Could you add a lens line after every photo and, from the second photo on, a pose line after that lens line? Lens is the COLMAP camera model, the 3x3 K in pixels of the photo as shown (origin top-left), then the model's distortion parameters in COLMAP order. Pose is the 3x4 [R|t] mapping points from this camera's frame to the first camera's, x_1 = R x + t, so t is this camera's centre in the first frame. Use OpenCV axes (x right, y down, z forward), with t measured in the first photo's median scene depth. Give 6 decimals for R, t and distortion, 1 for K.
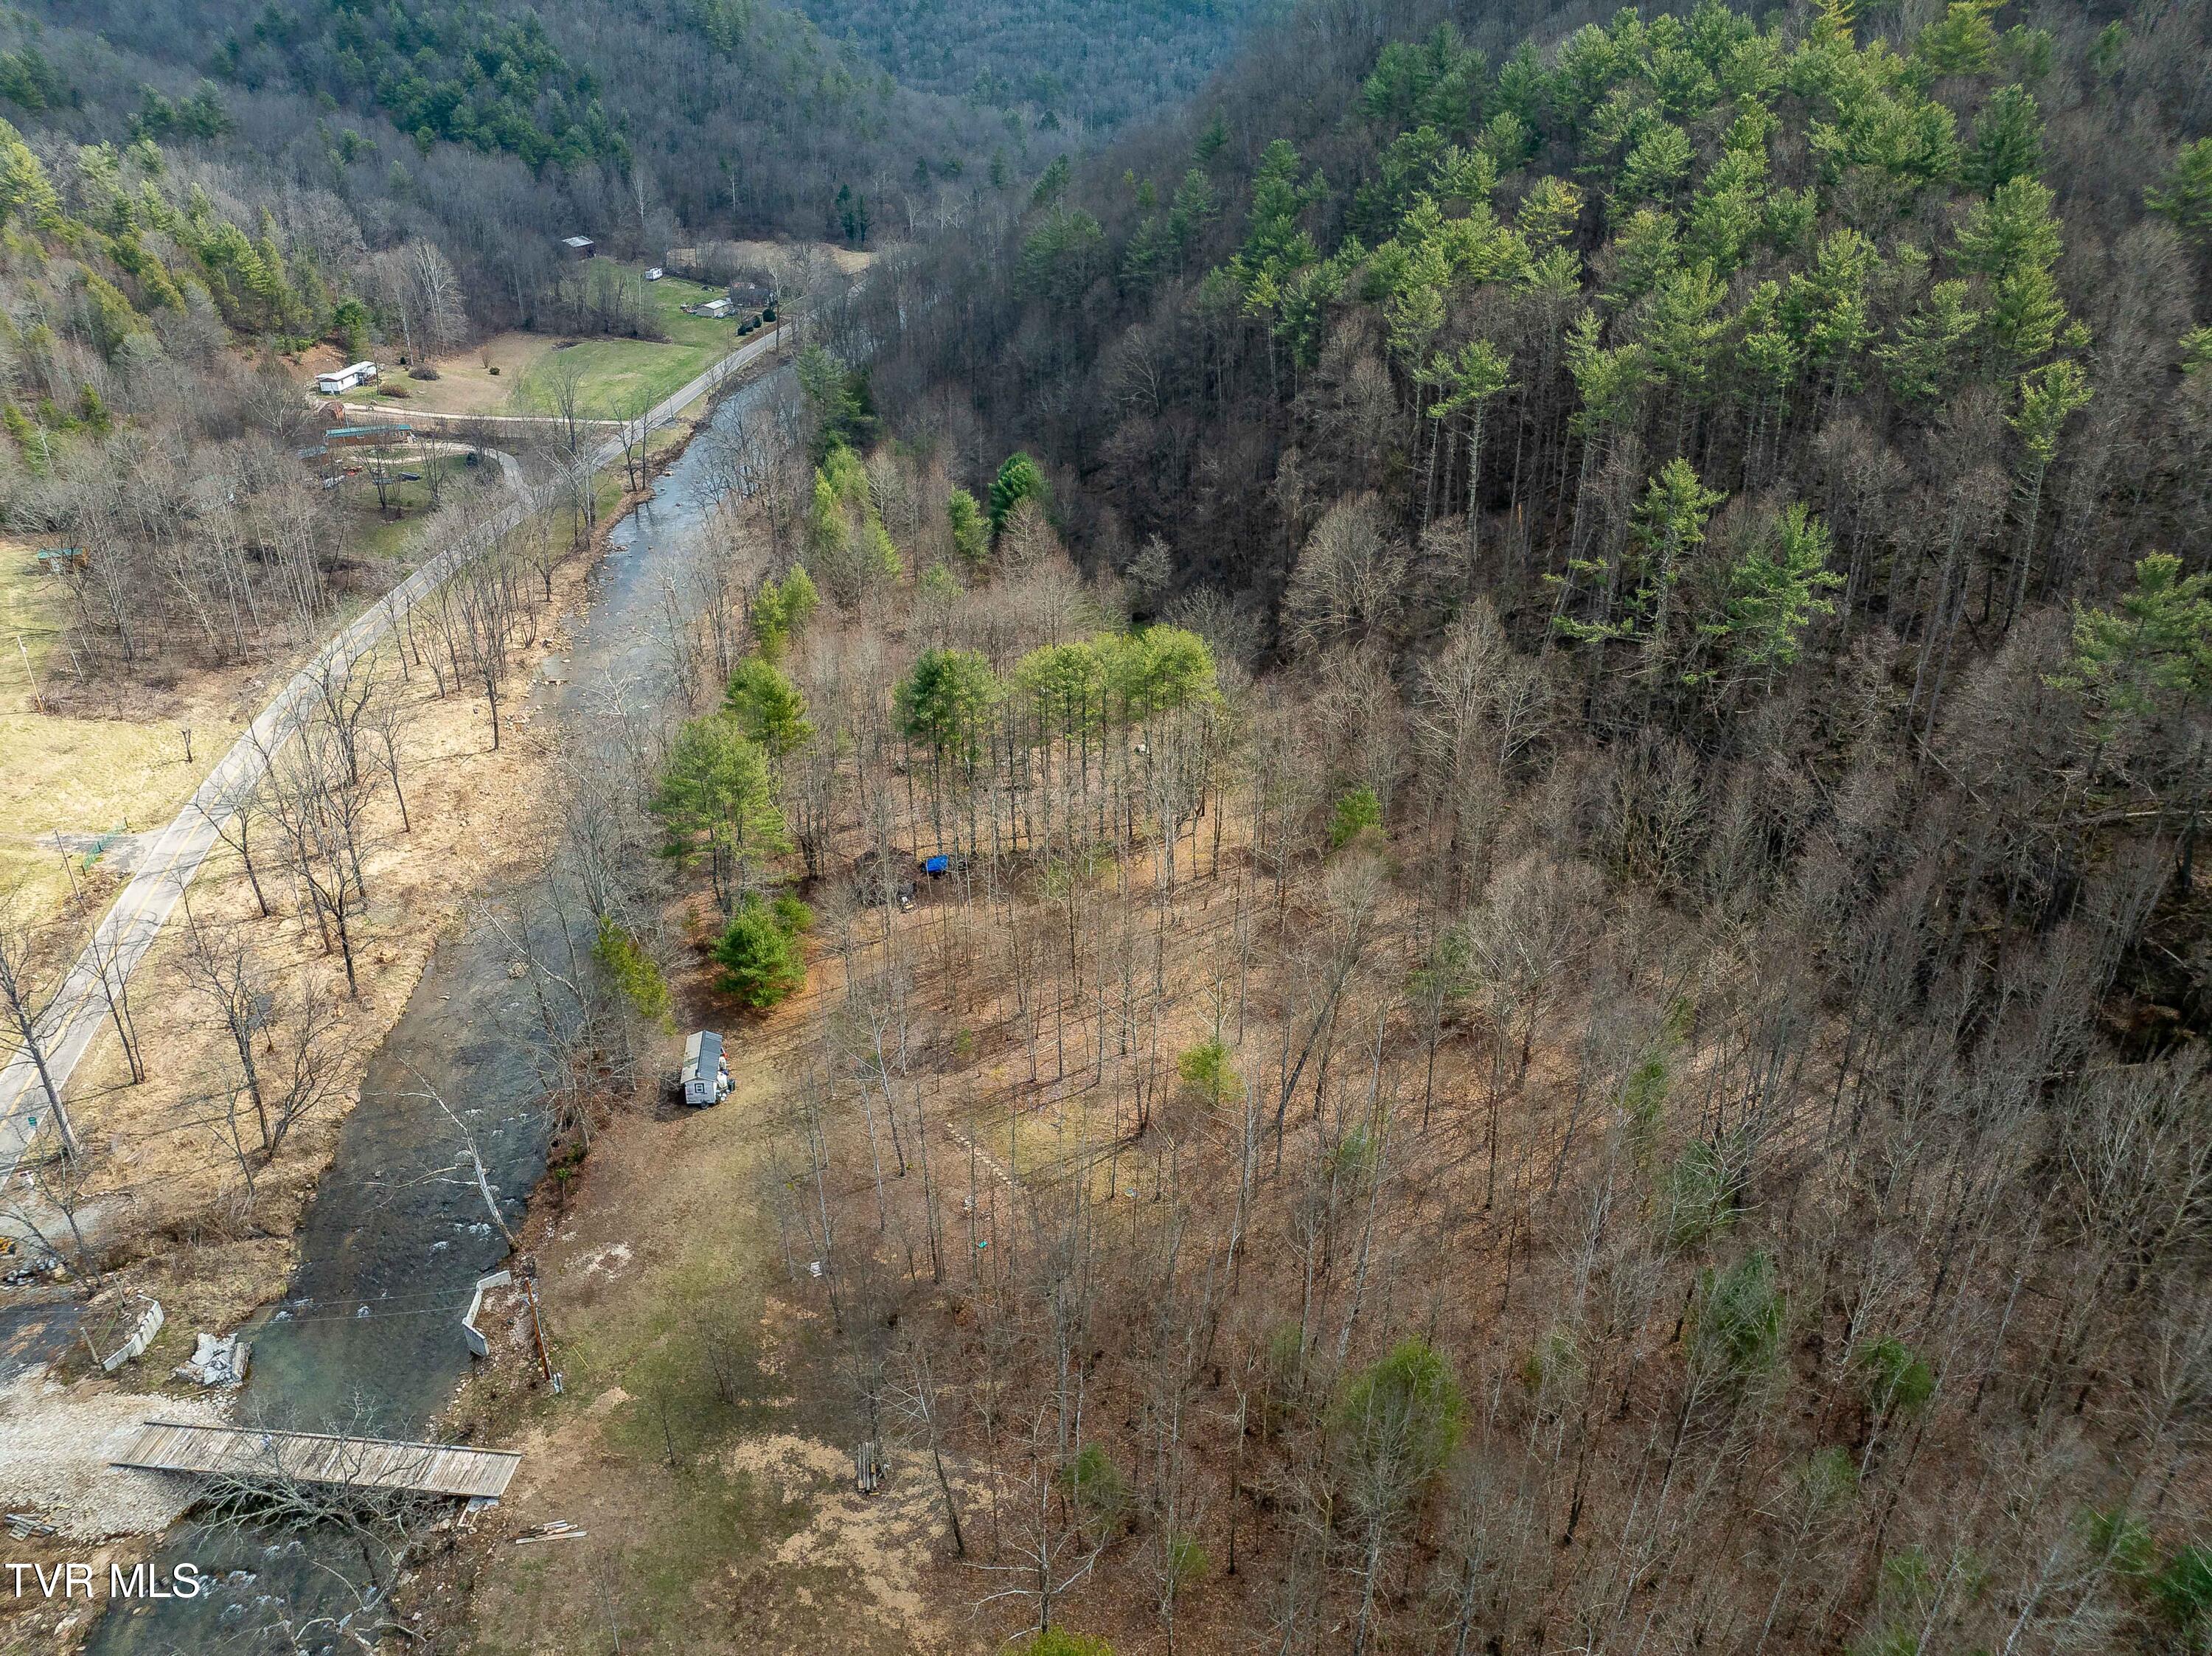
lens RADIAL K [[1578.3, 0, 1113.5], [0, 1578.3, 823.9], [0, 0, 1]] dist [-0.044170, 0.018921]
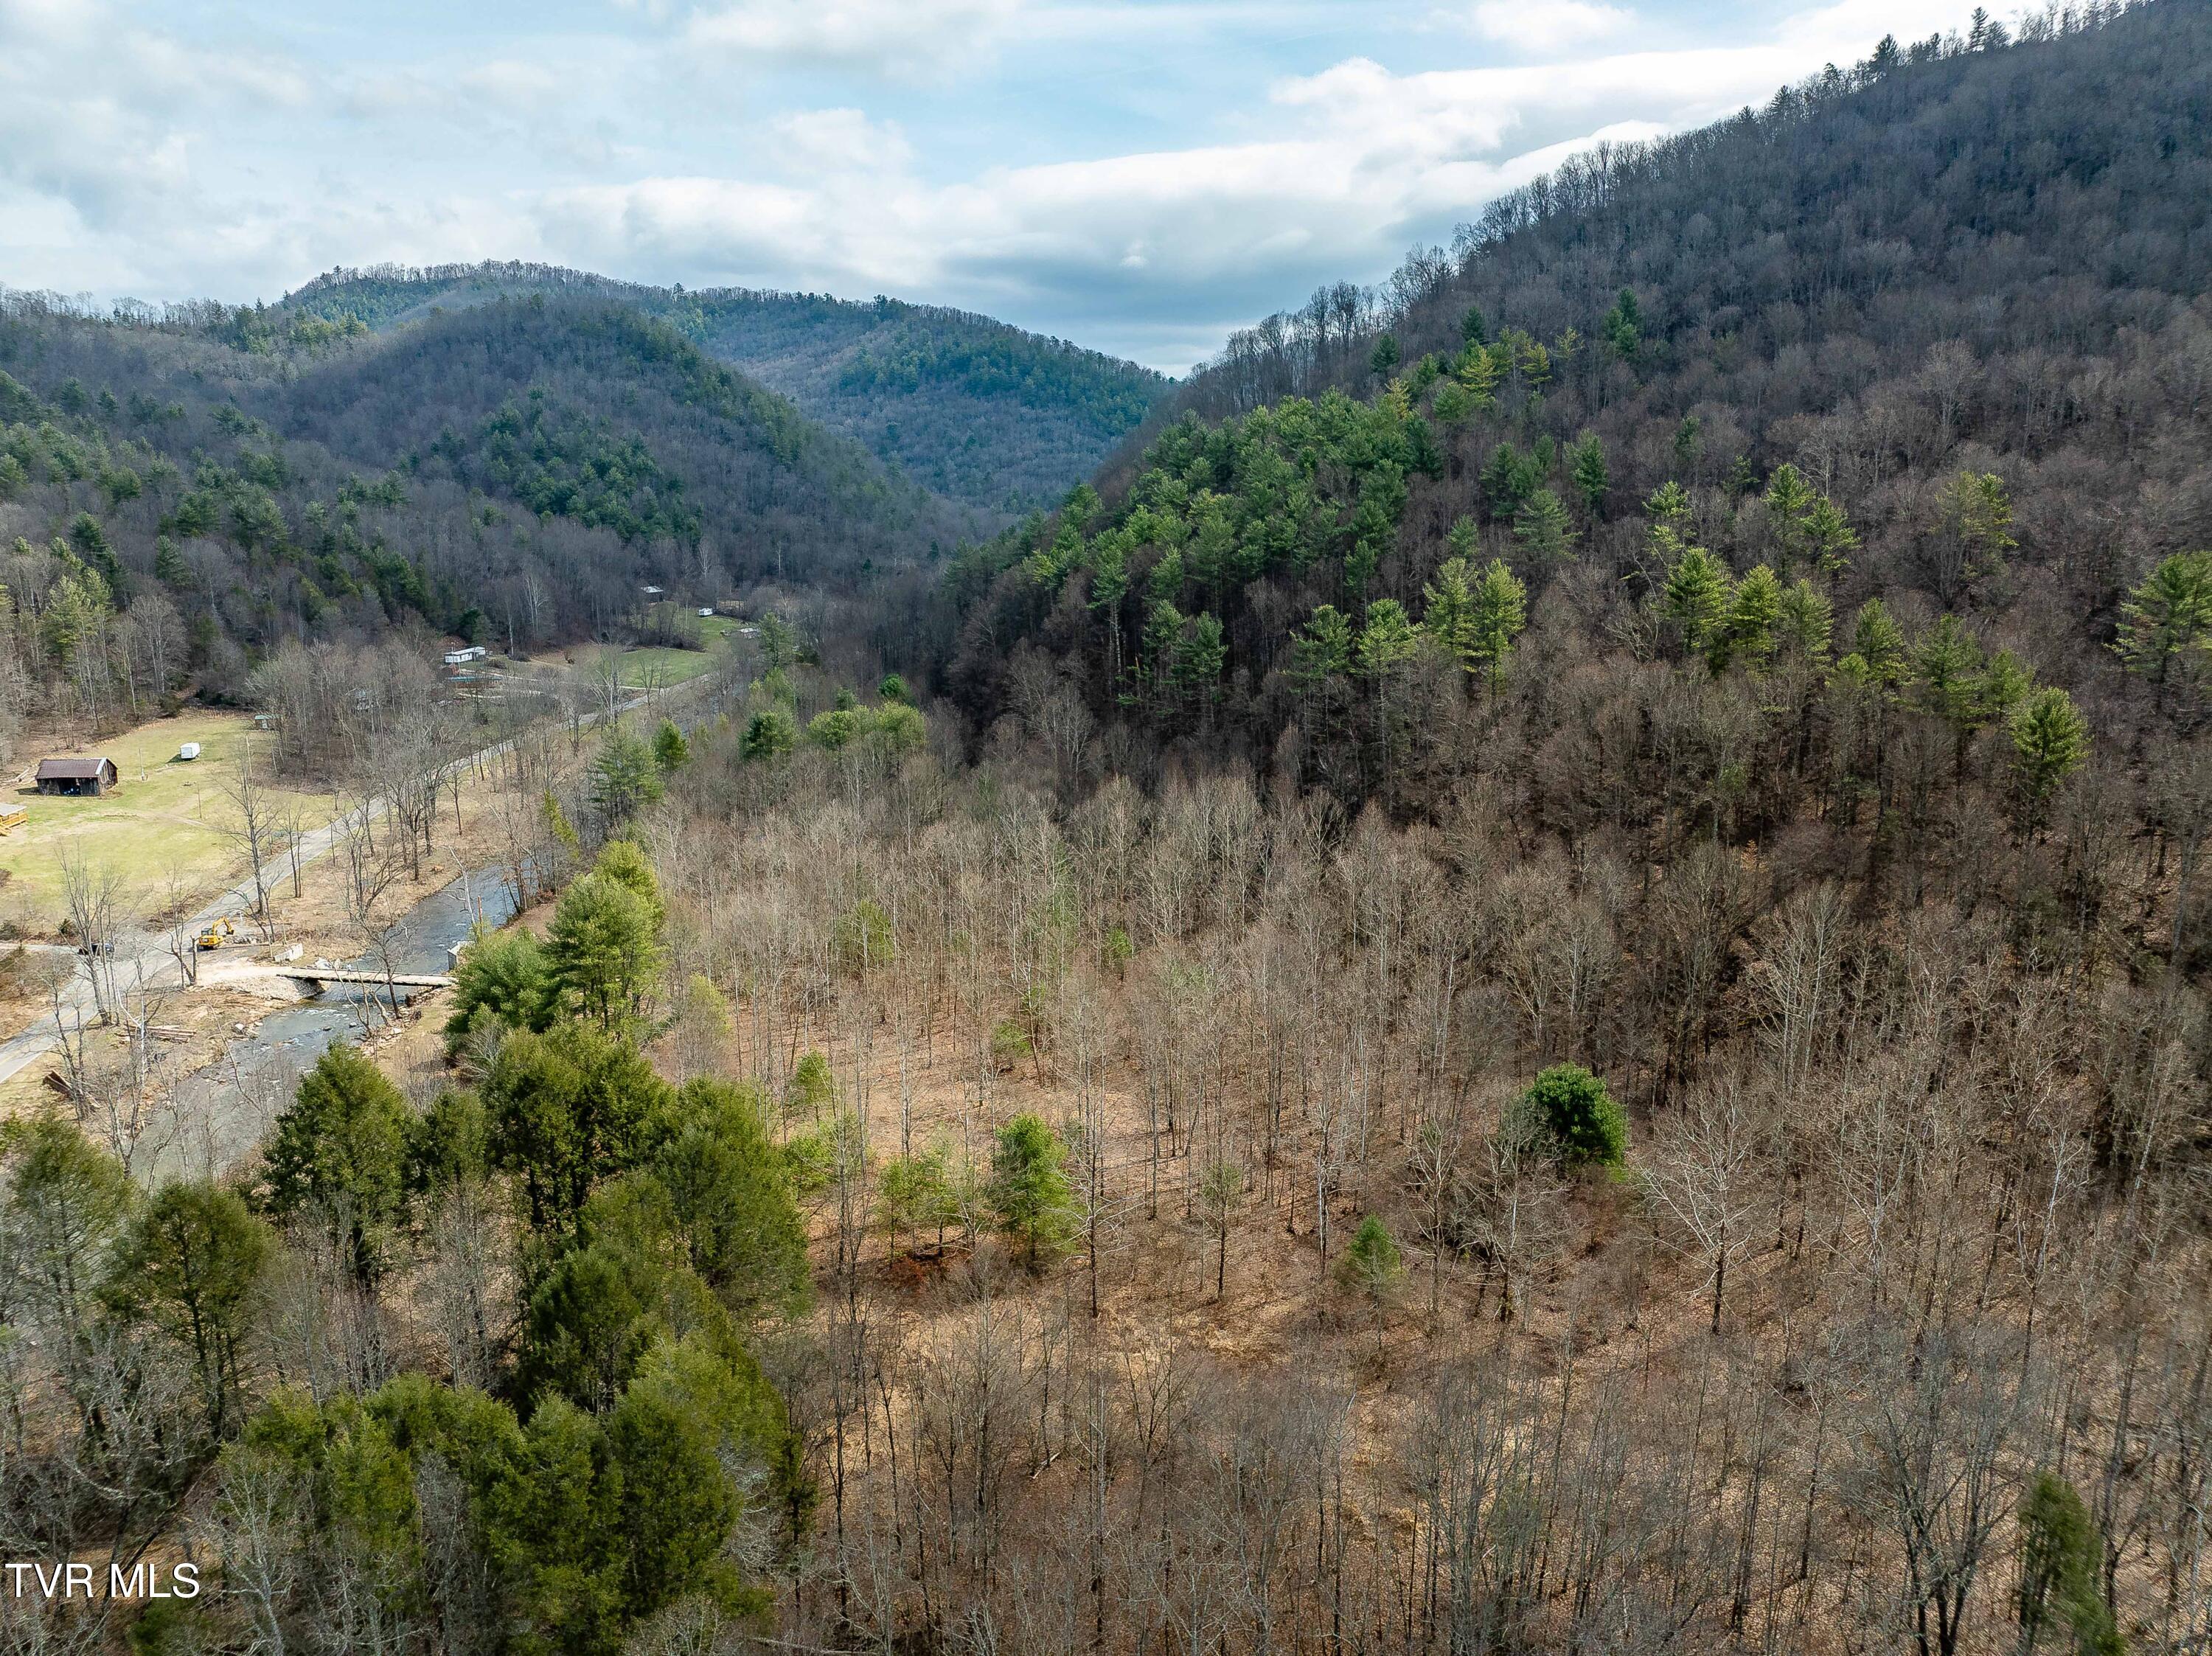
lens RADIAL K [[1578.3, 0, 1106.2], [0, 1578.3, 842.7], [0, 0, 1]] dist [-0.044170, 0.018921]
pose [[0.998120, 0.009386, -0.060569, 0.224885], [-0.023730, 0.970316, -0.240674, 0.264932], [0.056512, 0.241659, 0.968714, -0.385906]]
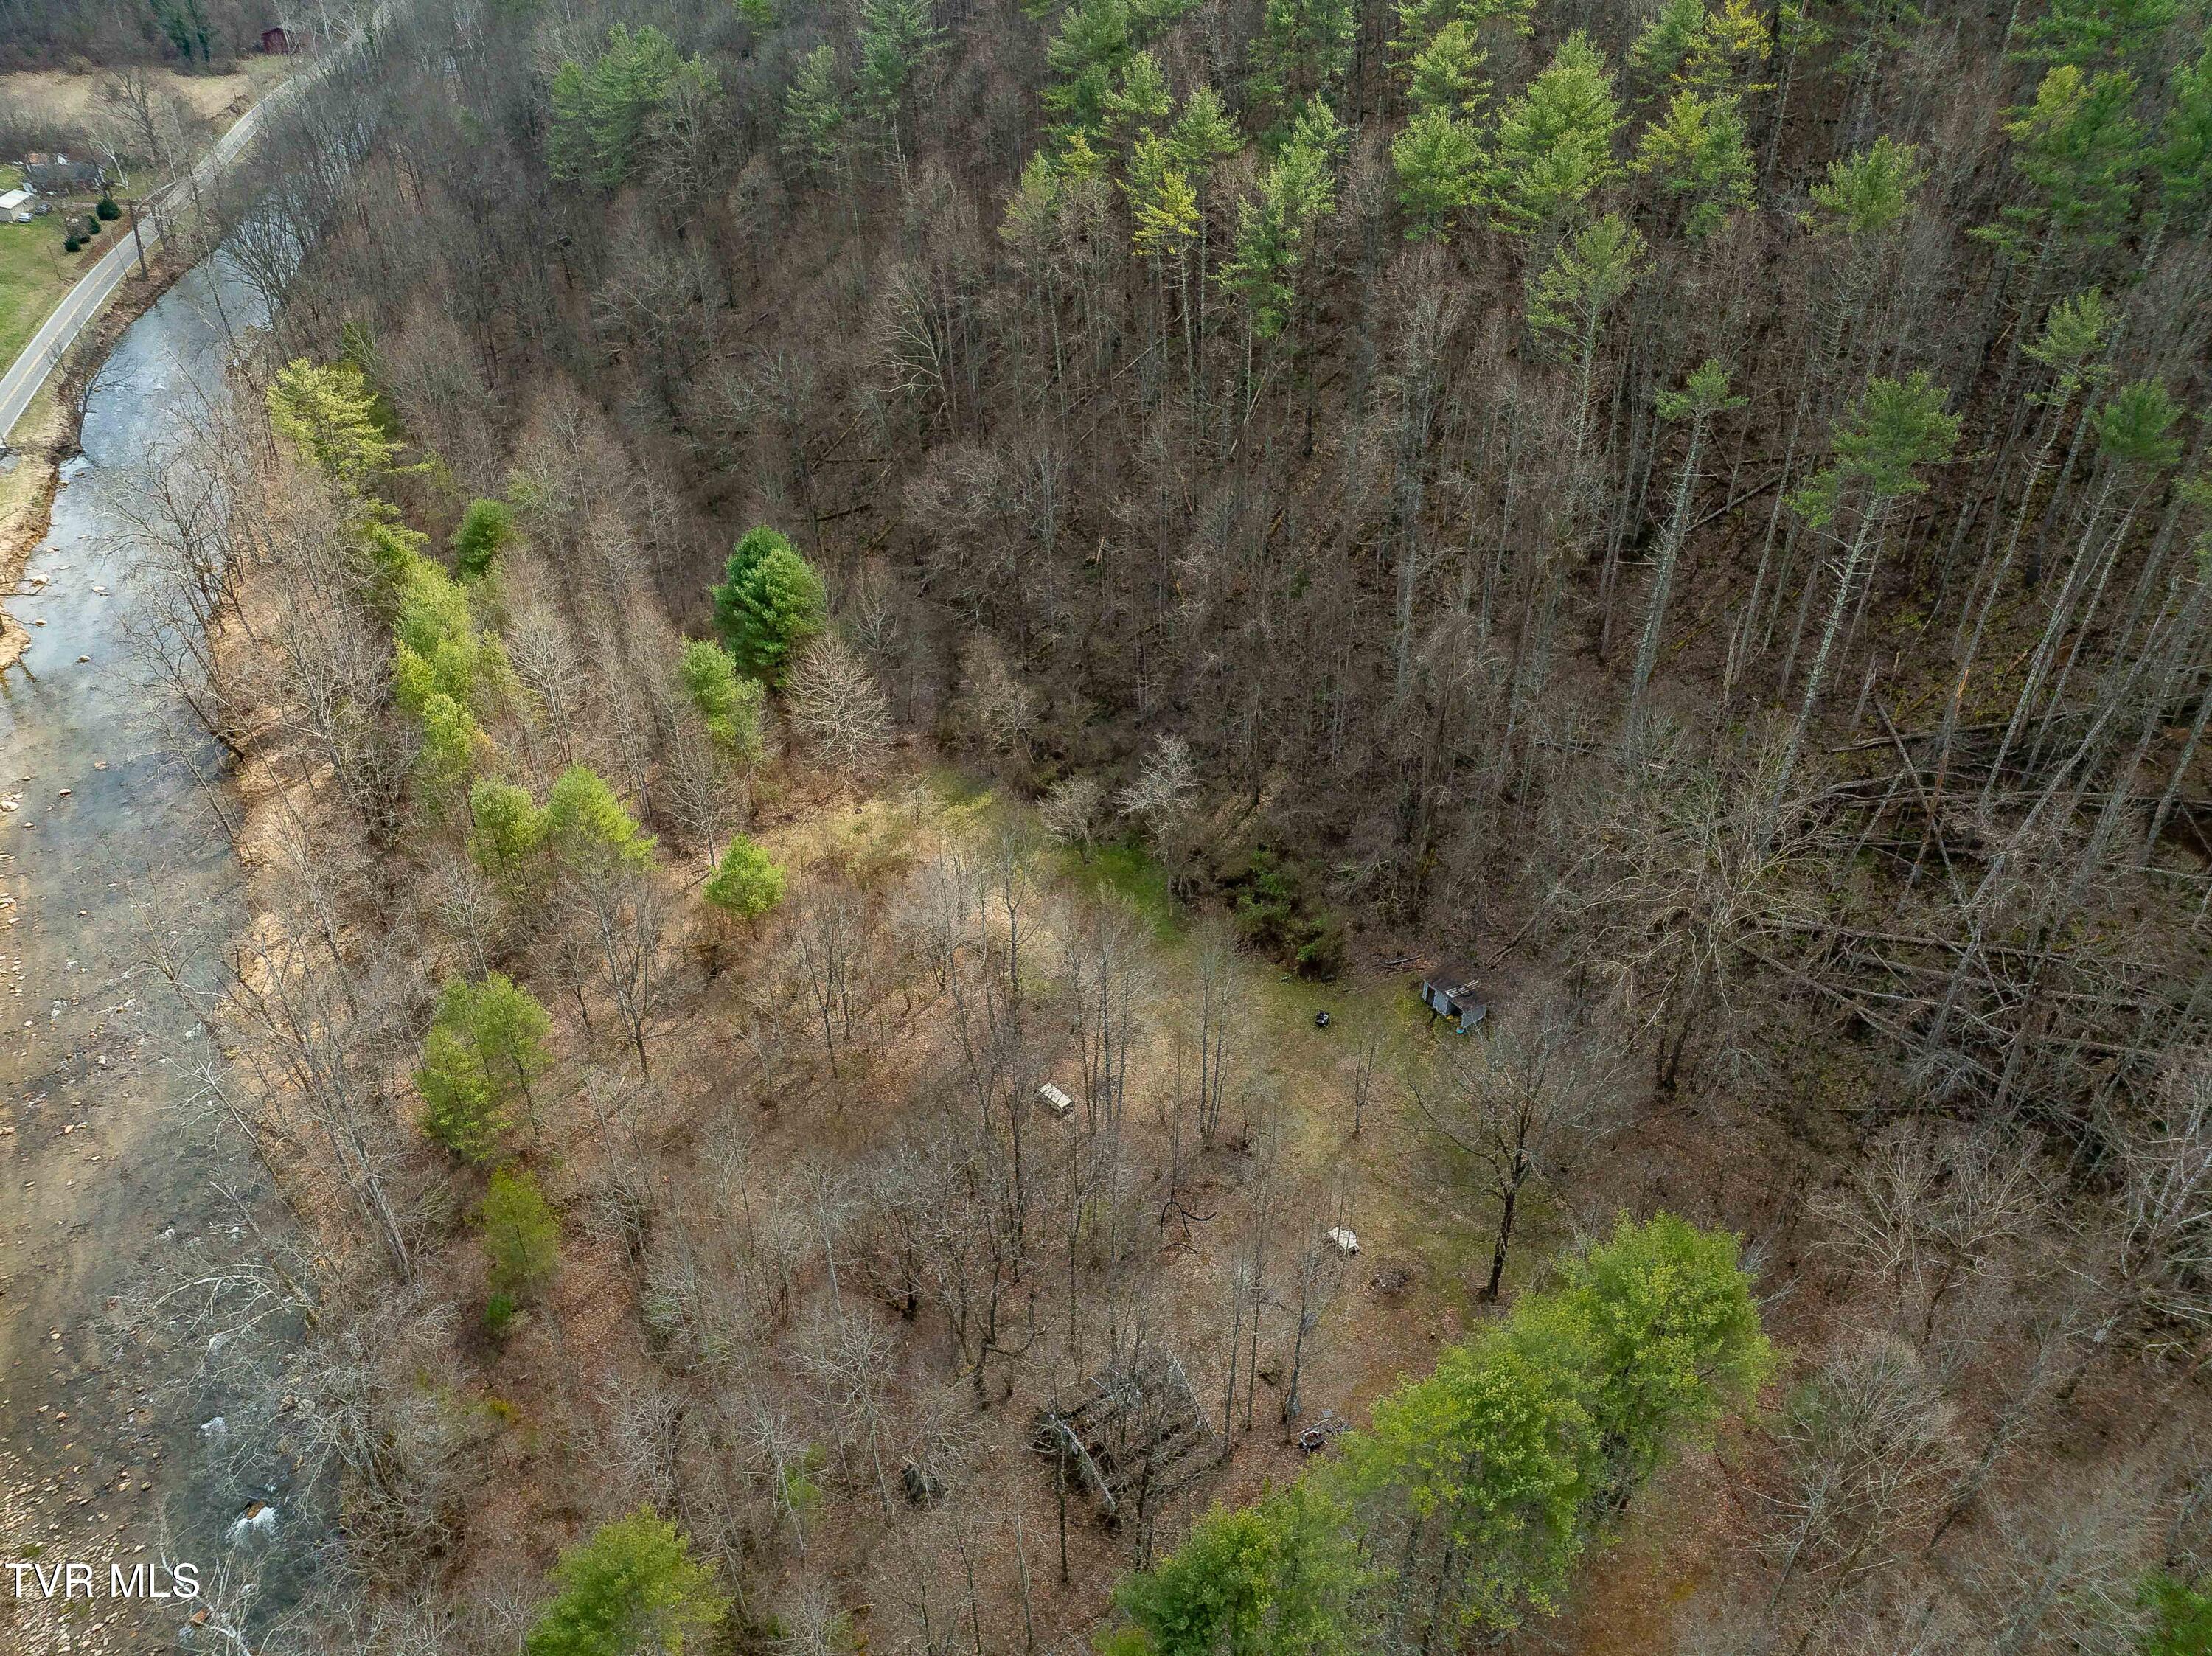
lens RADIAL K [[1578.3, 0, 1114.5], [0, 1578.3, 830.2], [0, 0, 1]] dist [-0.044170, 0.018921]
pose [[0.933520, -0.212734, 0.288591, -0.120648], [0.167726, 0.970555, 0.172891, -0.198794], [-0.316874, -0.112993, 0.941713, 0.404616]]
